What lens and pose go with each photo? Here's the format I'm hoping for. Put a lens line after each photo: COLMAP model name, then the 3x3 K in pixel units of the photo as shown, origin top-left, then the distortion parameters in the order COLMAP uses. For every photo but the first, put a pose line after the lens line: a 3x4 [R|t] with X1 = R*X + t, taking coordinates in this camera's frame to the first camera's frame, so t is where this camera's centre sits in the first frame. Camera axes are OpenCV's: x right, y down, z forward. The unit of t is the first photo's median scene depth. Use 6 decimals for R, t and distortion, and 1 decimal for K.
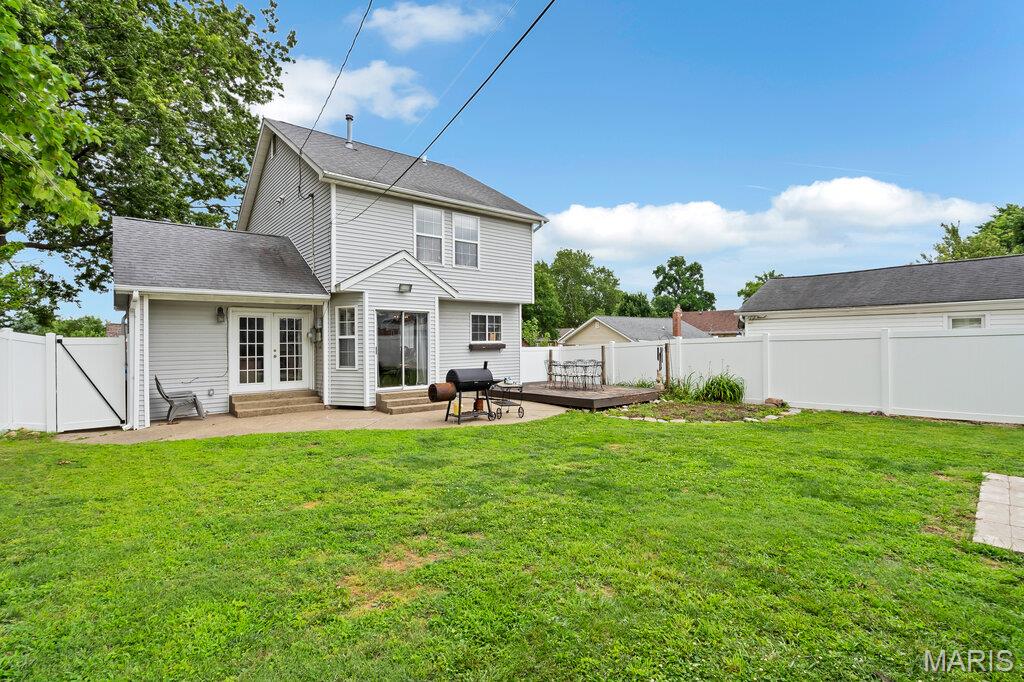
lens RADIAL K [[464.6, 0, 519.5], [0, 464.6, 341.8], [0, 0, 1]] dist [-0.012624, 0.003379]
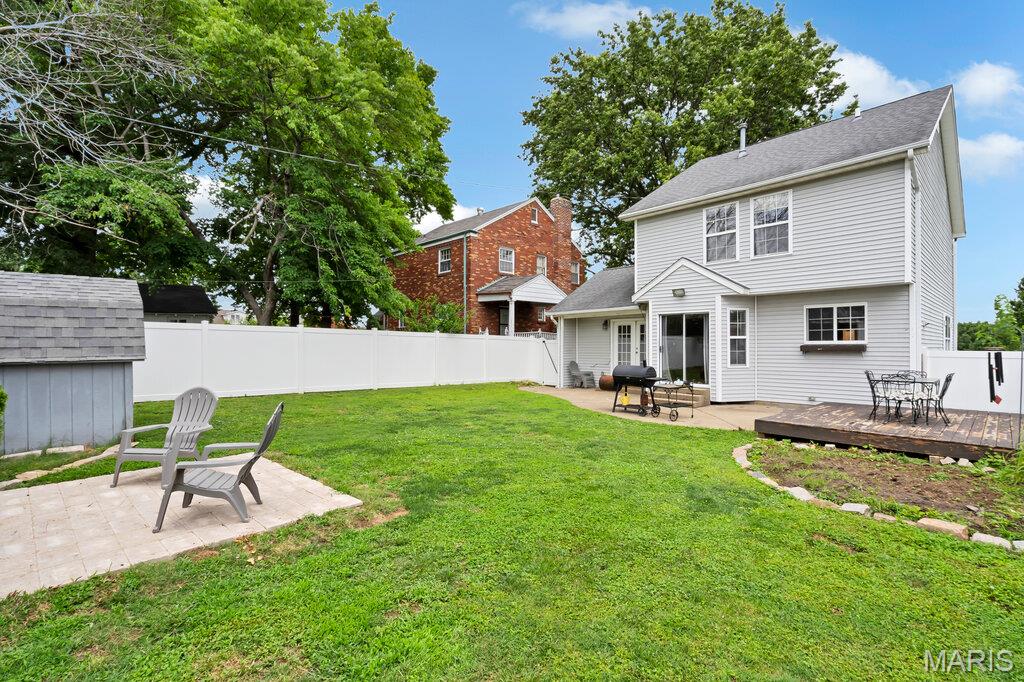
lens RADIAL K [[464.6, 0, 517.5], [0, 464.6, 340.4], [0, 0, 1]] dist [-0.012624, 0.003379]
pose [[0.066880, -0.006521, -0.997740, 0.774932], [-0.003571, 0.999971, -0.006775, 0.005505], [0.997755, 0.004016, 0.066855, 0.519235]]
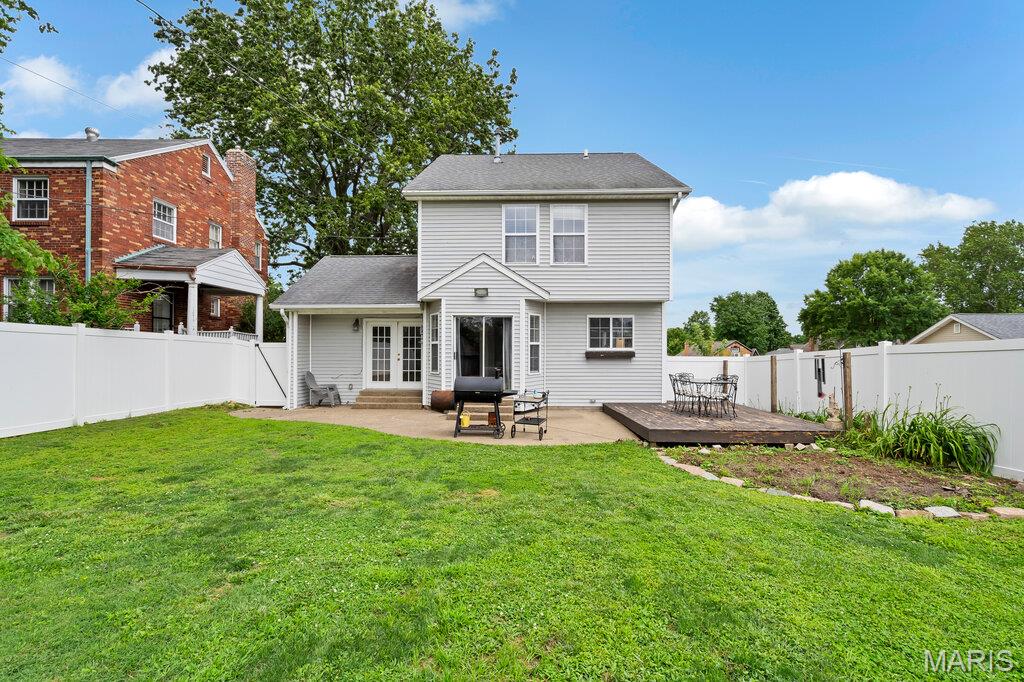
lens RADIAL K [[464.6, 0, 515.3], [0, 464.6, 346.3], [0, 0, 1]] dist [-0.012624, 0.003379]
pose [[0.754715, 0.002390, -0.656049, 0.423615], [-0.009396, 0.999930, -0.007167, 0.003891], [0.655986, 0.011573, 0.754684, 0.296613]]
